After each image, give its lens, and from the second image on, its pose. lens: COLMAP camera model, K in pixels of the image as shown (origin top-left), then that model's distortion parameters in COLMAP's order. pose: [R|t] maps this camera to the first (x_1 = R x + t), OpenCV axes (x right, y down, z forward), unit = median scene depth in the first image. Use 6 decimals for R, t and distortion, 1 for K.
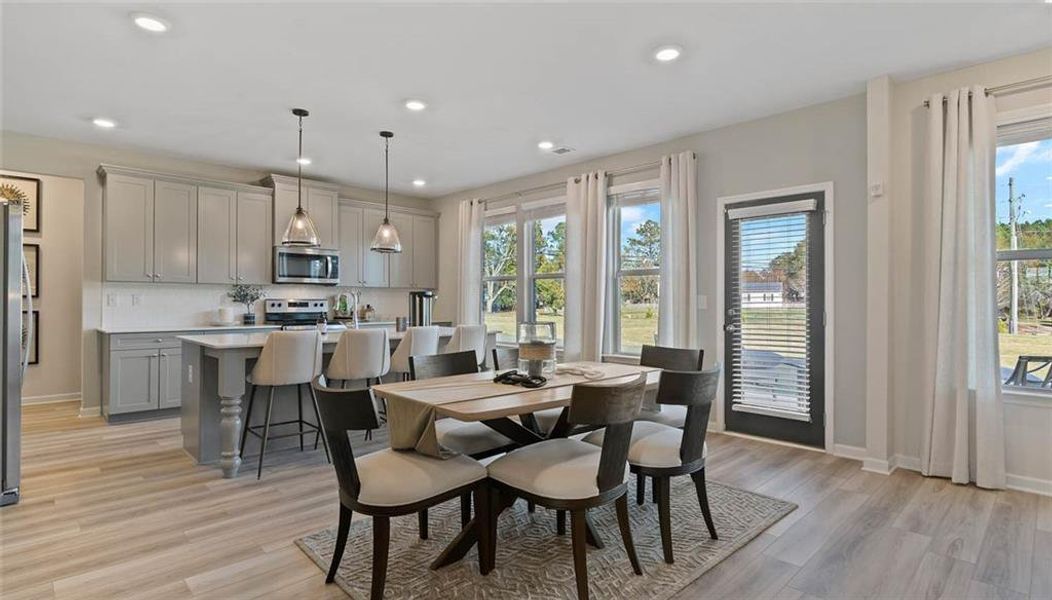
lens RADIAL K [[522.8, 0, 527.4], [0, 522.8, 296.0], [0, 0, 1]] dist [0.001239, 0.000240]
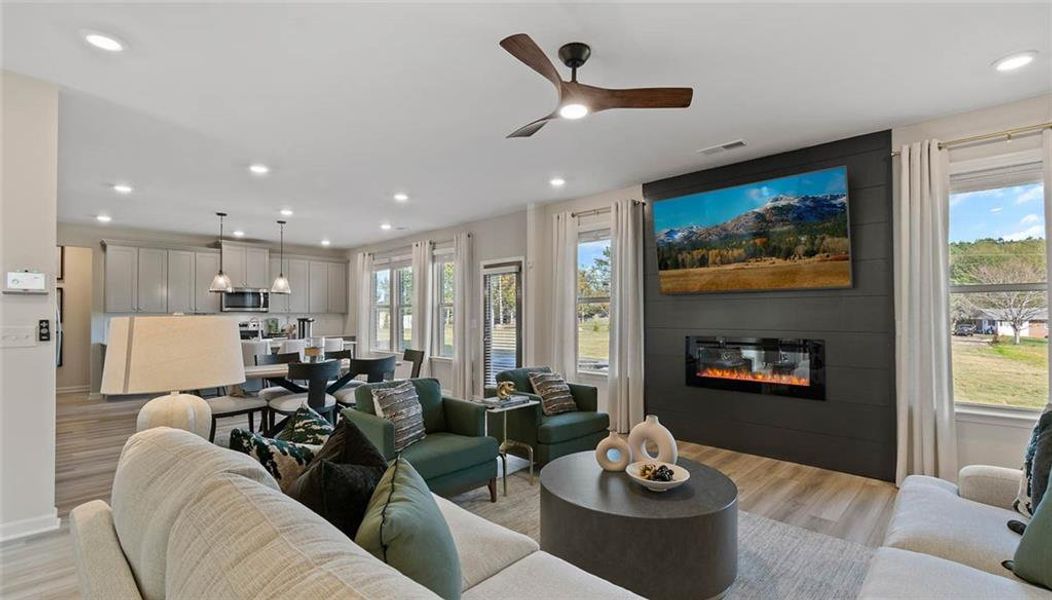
lens RADIAL K [[479.8, 0, 530.9], [0, 479.8, 308.0], [0, 0, 1]] dist [-0.001158, -0.000127]
pose [[0.999540, -0.006210, 0.029672, 0.400061], [0.006362, 0.999967, -0.005037, -0.024654], [-0.029639, 0.005223, 0.999547, -0.447752]]
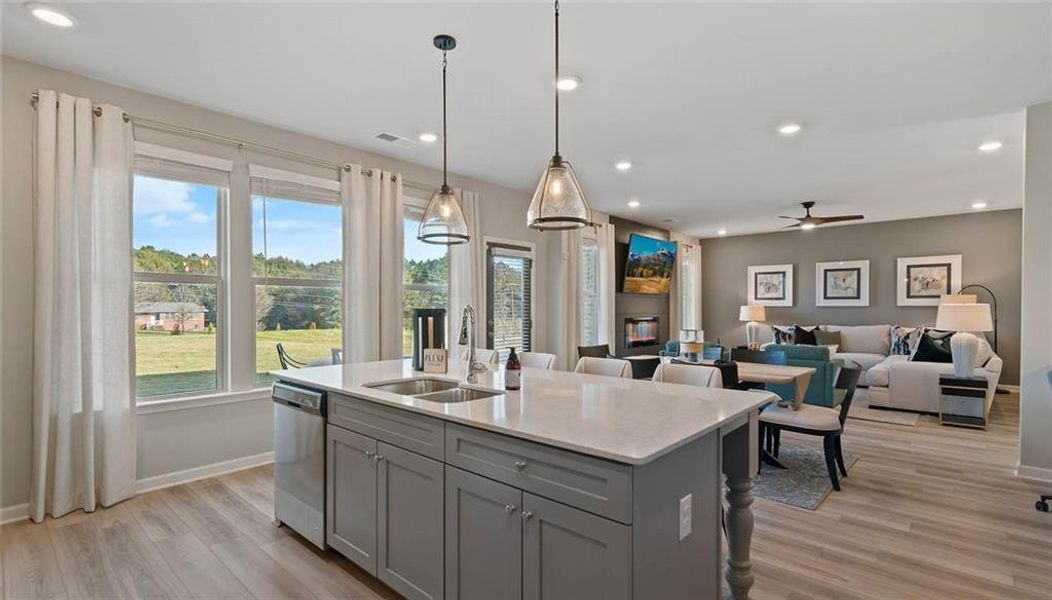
lens RADIAL K [[479.8, 0, 530.9], [0, 479.8, 308.0], [0, 0, 1]] dist [-0.001158, -0.000127]
pose [[-0.074807, -0.005663, 0.997182, -0.708524], [-0.010229, 0.999936, 0.004911, -0.010795], [-0.997146, -0.009833, -0.074860, 0.810779]]
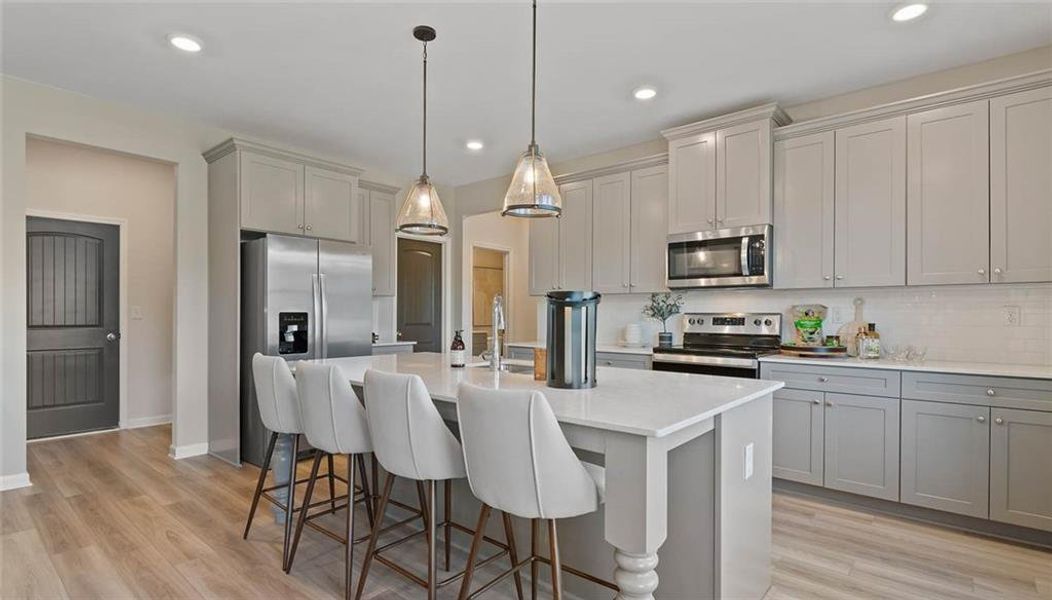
lens RADIAL K [[508.1, 0, 512.6], [0, 508.1, 314.1], [0, 0, 1]] dist [0.000960, 0.000018]
pose [[0.084816, -0.003244, -0.996391, 0.174631], [0.003934, 0.999988, -0.002921, 0.009761], [0.996389, -0.003672, 0.084828, 0.807803]]
